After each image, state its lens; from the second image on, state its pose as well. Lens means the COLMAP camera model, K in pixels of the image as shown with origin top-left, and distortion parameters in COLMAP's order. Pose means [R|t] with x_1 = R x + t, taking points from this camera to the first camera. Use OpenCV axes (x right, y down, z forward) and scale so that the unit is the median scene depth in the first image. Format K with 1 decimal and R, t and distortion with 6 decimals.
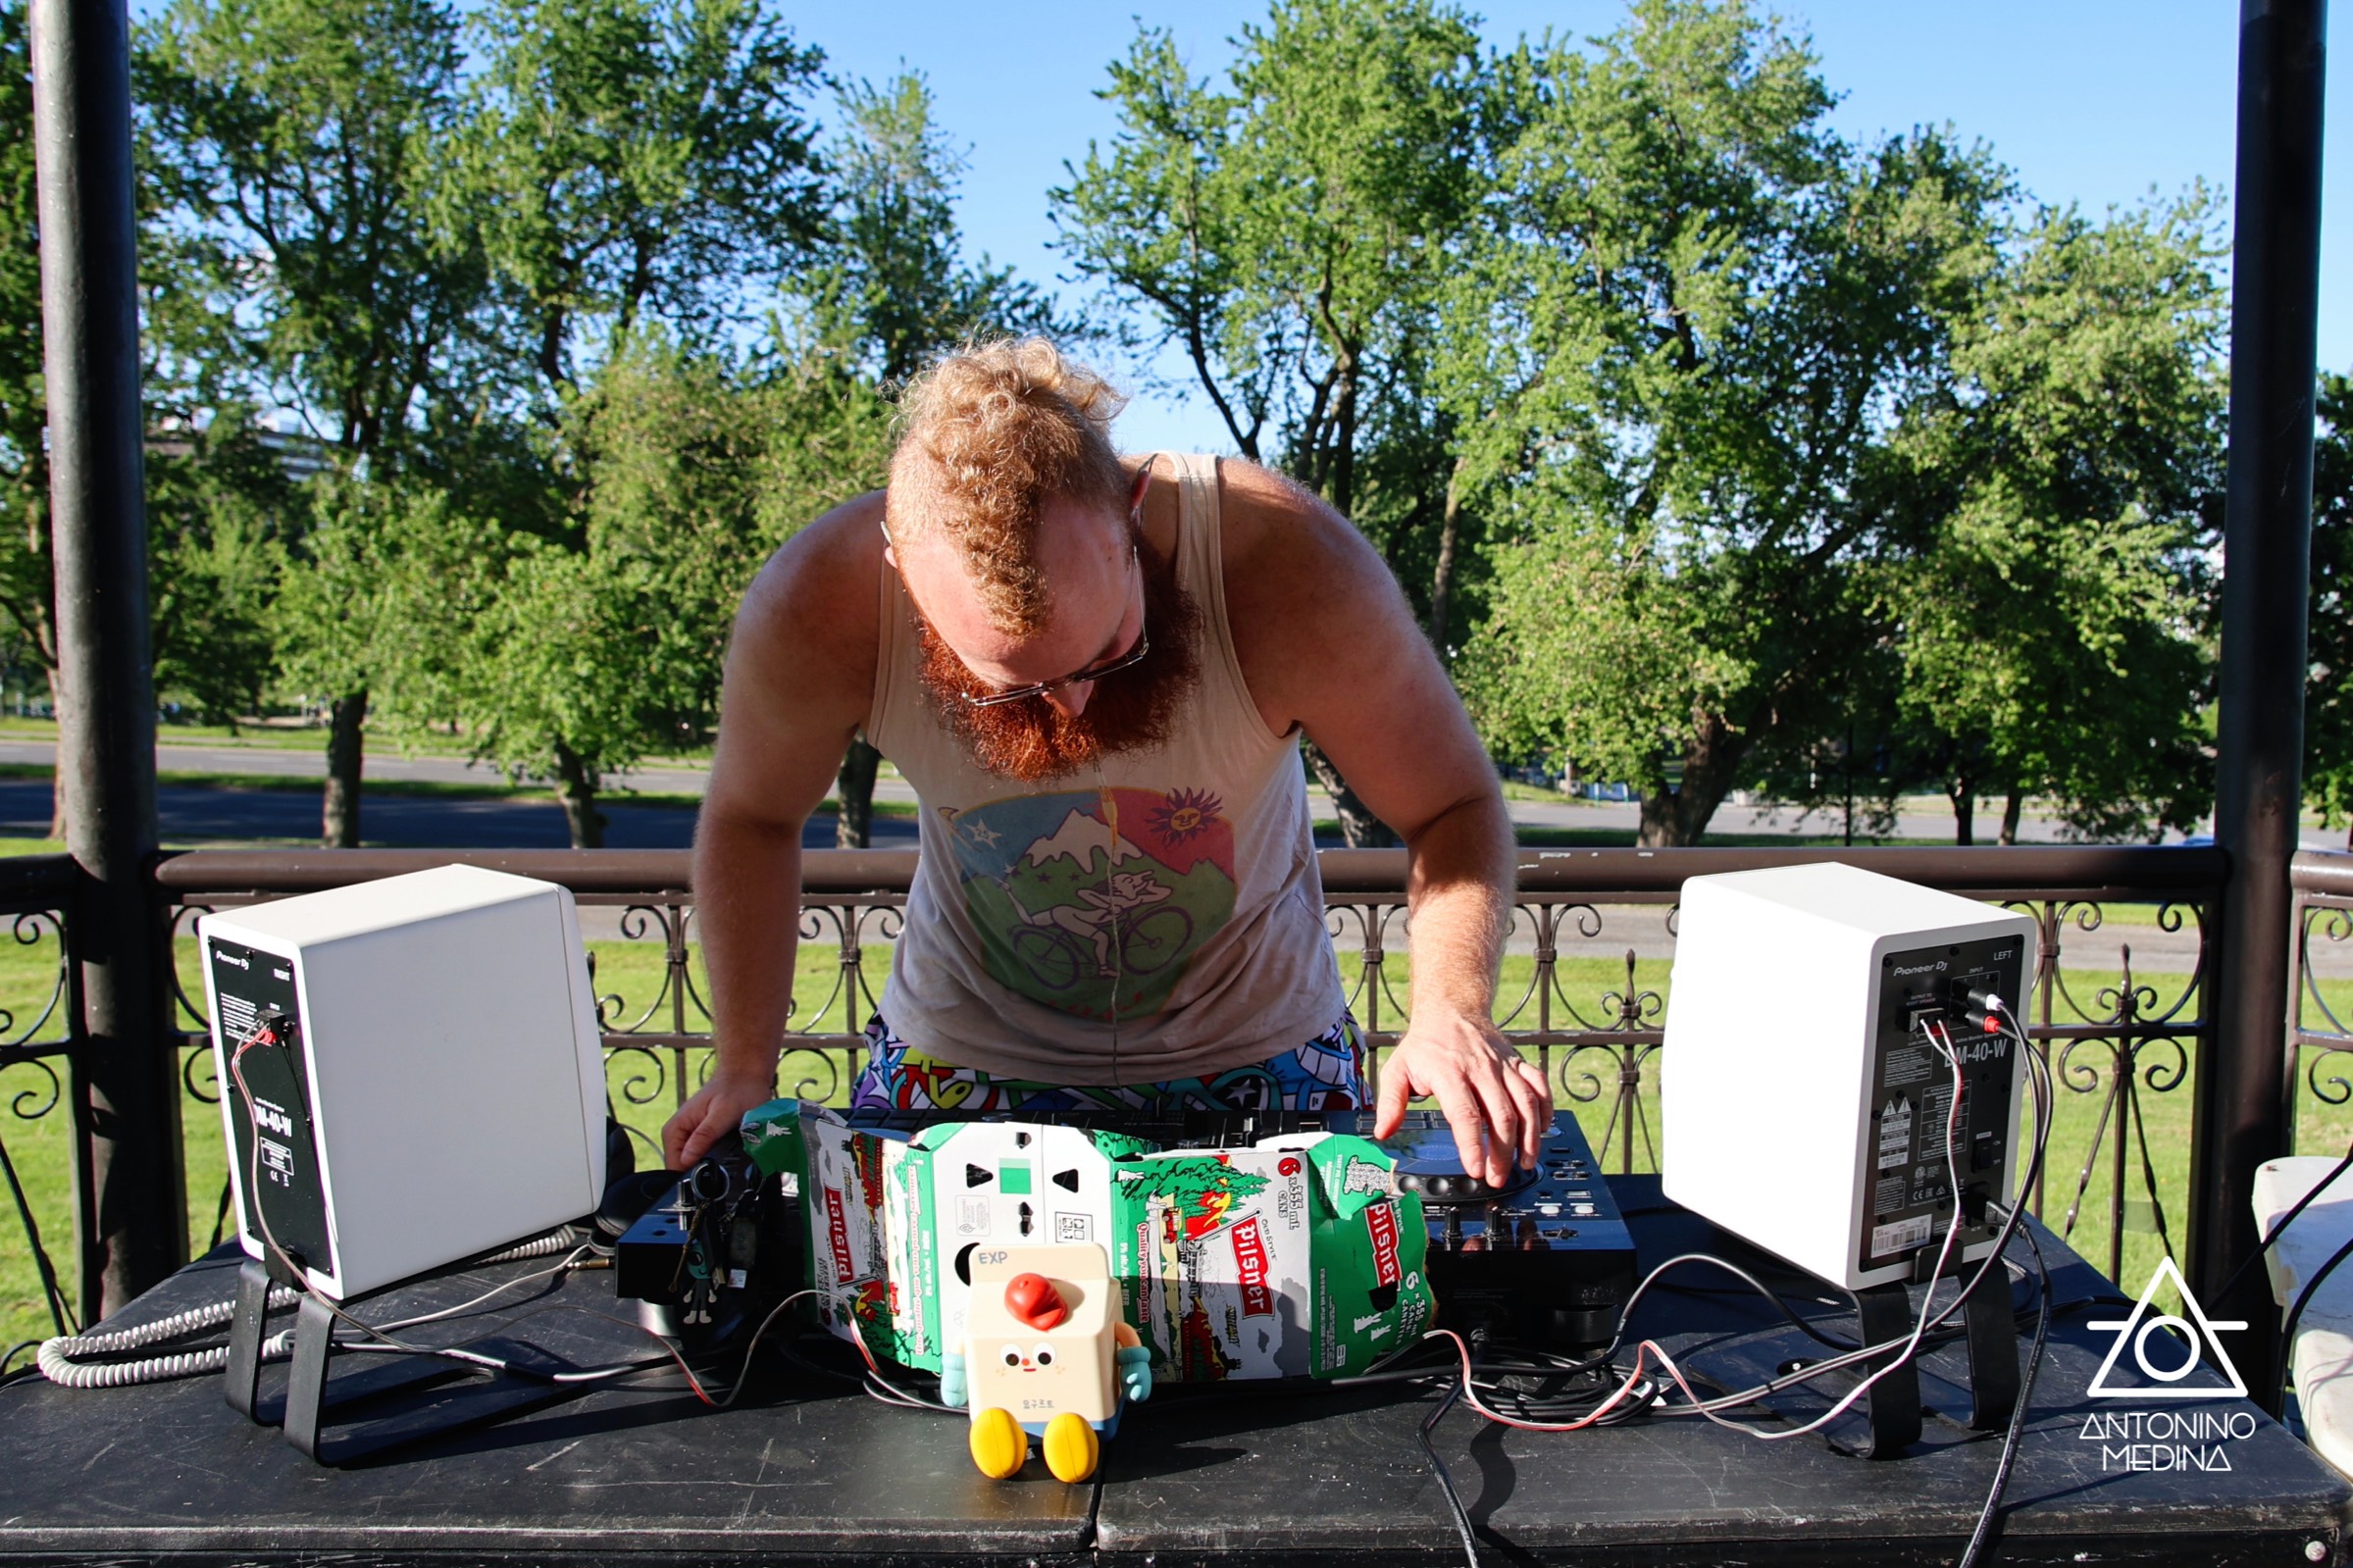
lens RADIAL K [[2141.5, 0, 1336.0], [0, 2141.5, 741.7], [0, 0, 1]] dist [-0.126994, 0.117679]
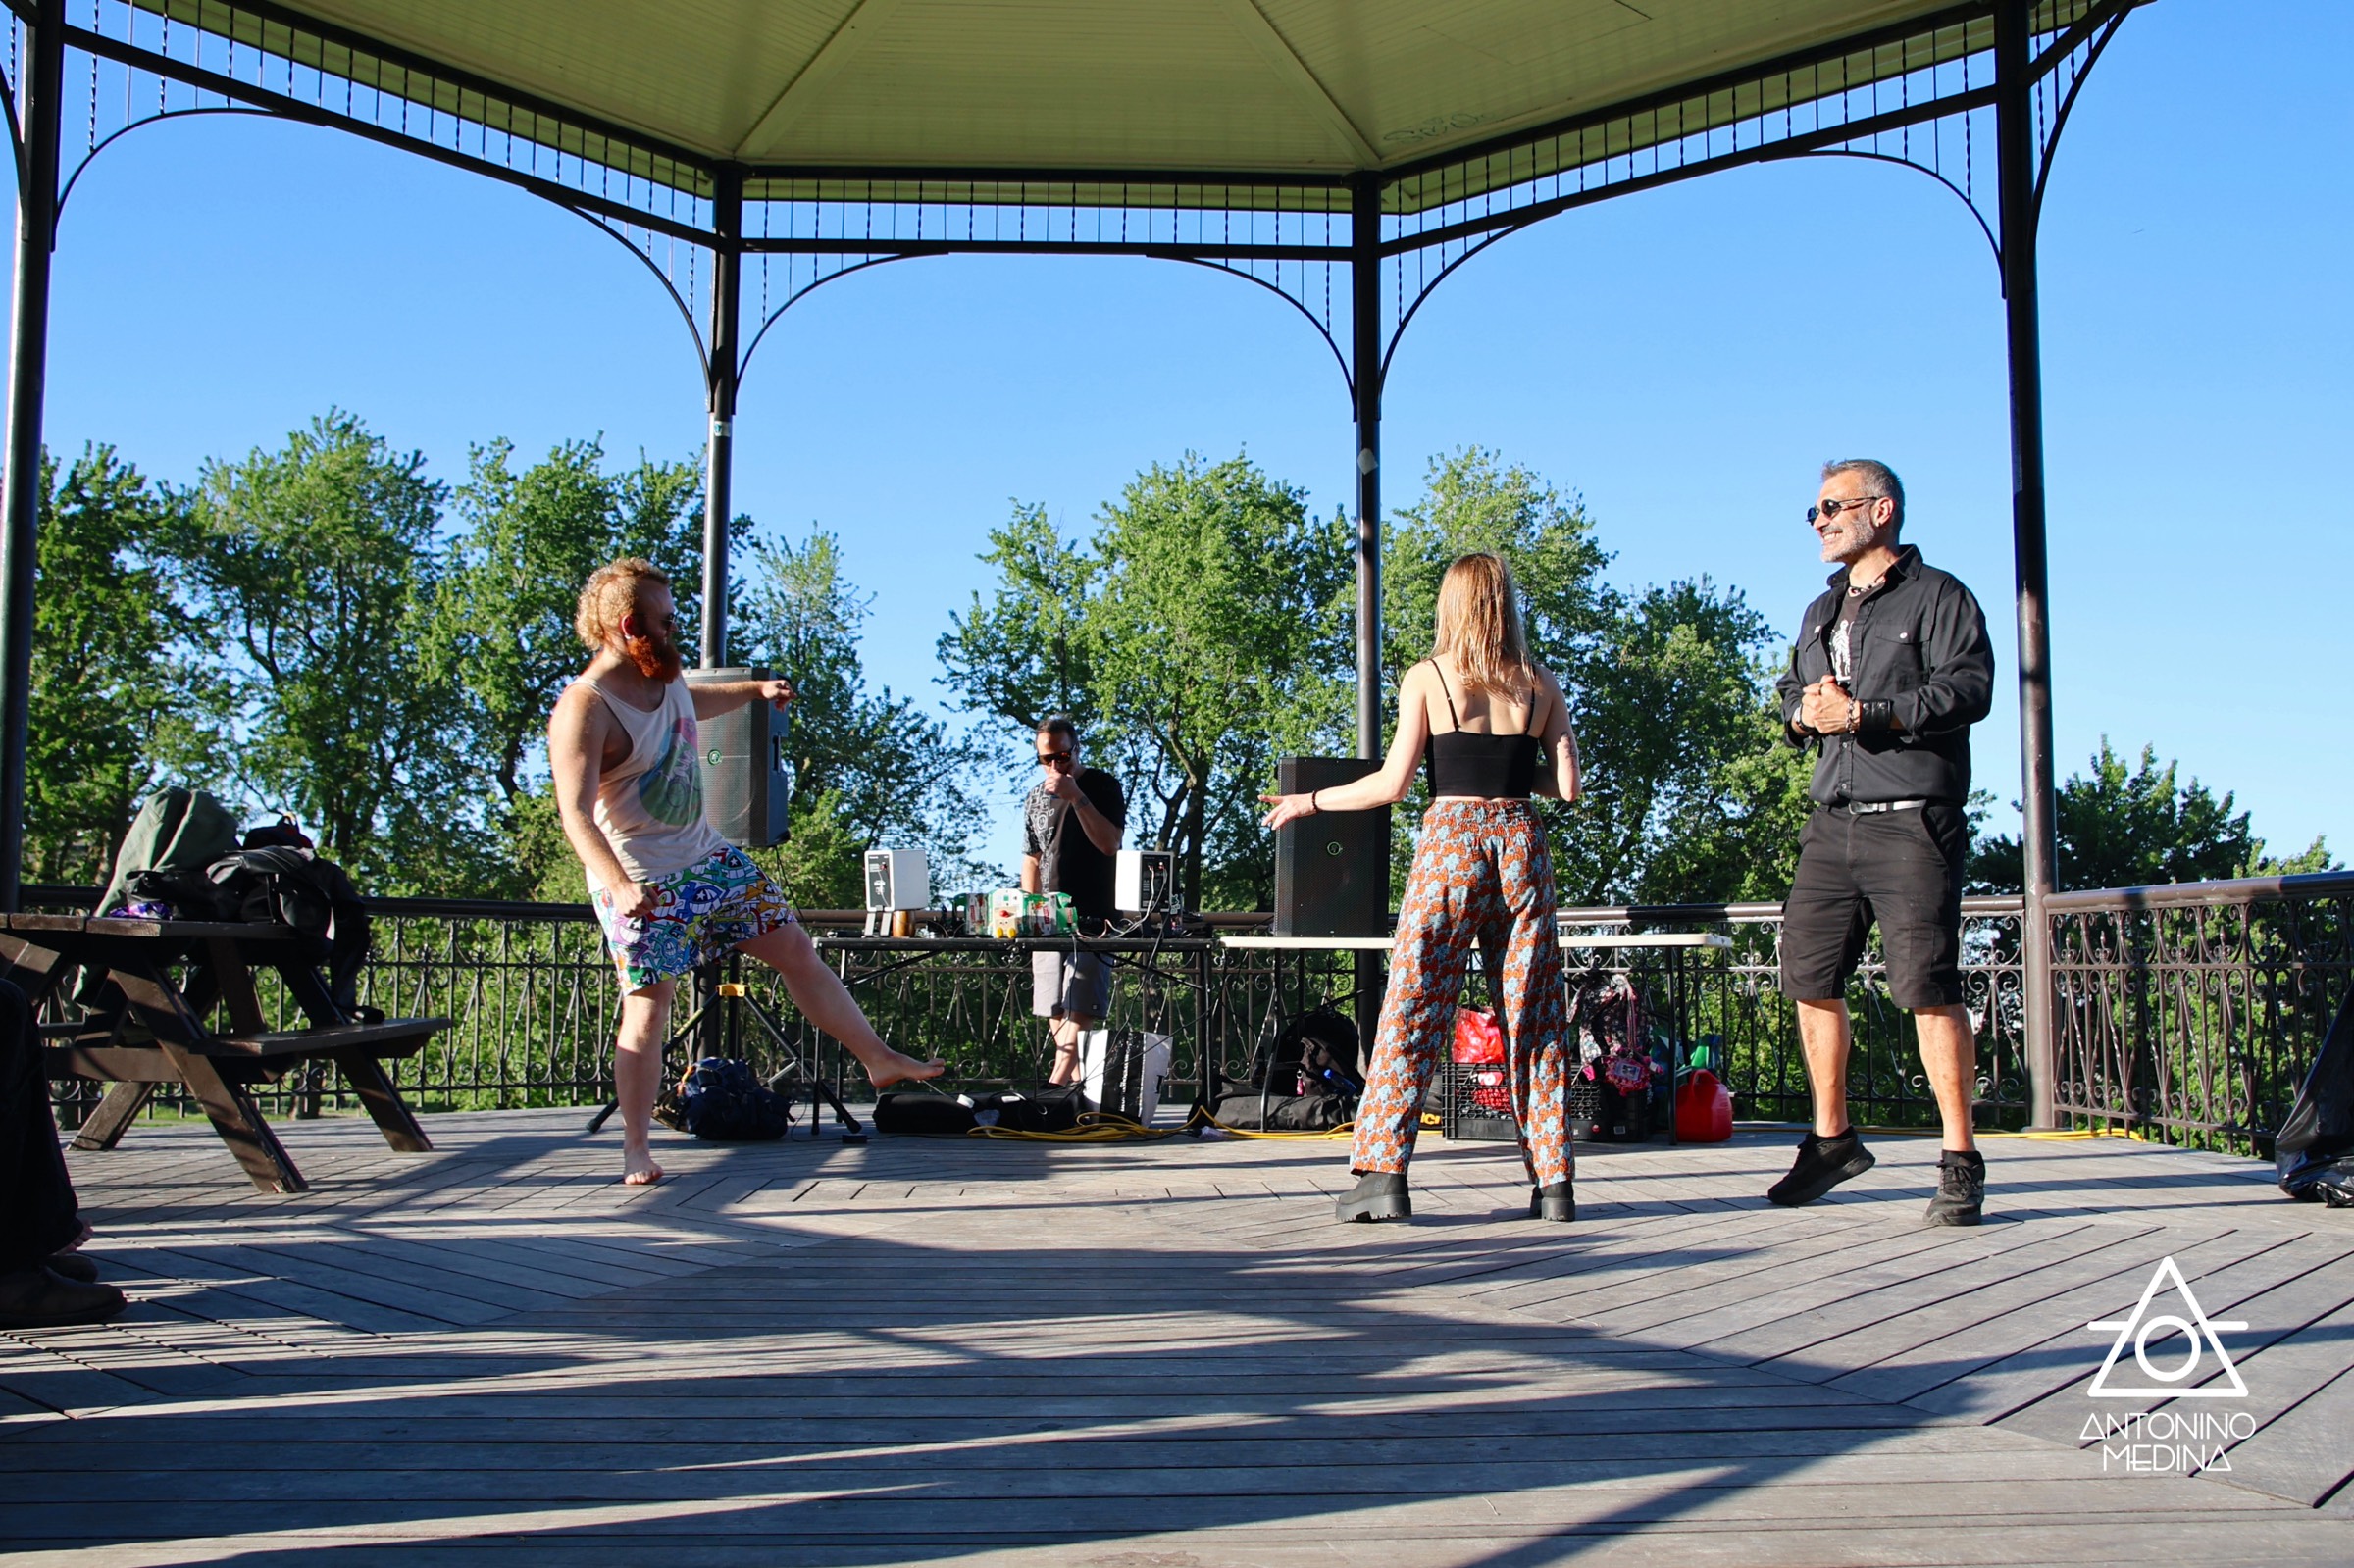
lens RADIAL K [[2092.2, 0, 1179.3], [0, 2092.2, 821.9], [0, 0, 1]] dist [-0.046445, 0.001043]
pose [[0.999934, 0.000878, -0.011494, 0.010819], [-0.002697, 0.987239, -0.159223, 0.026302], [0.011208, 0.159243, 0.987176, -0.127193]]
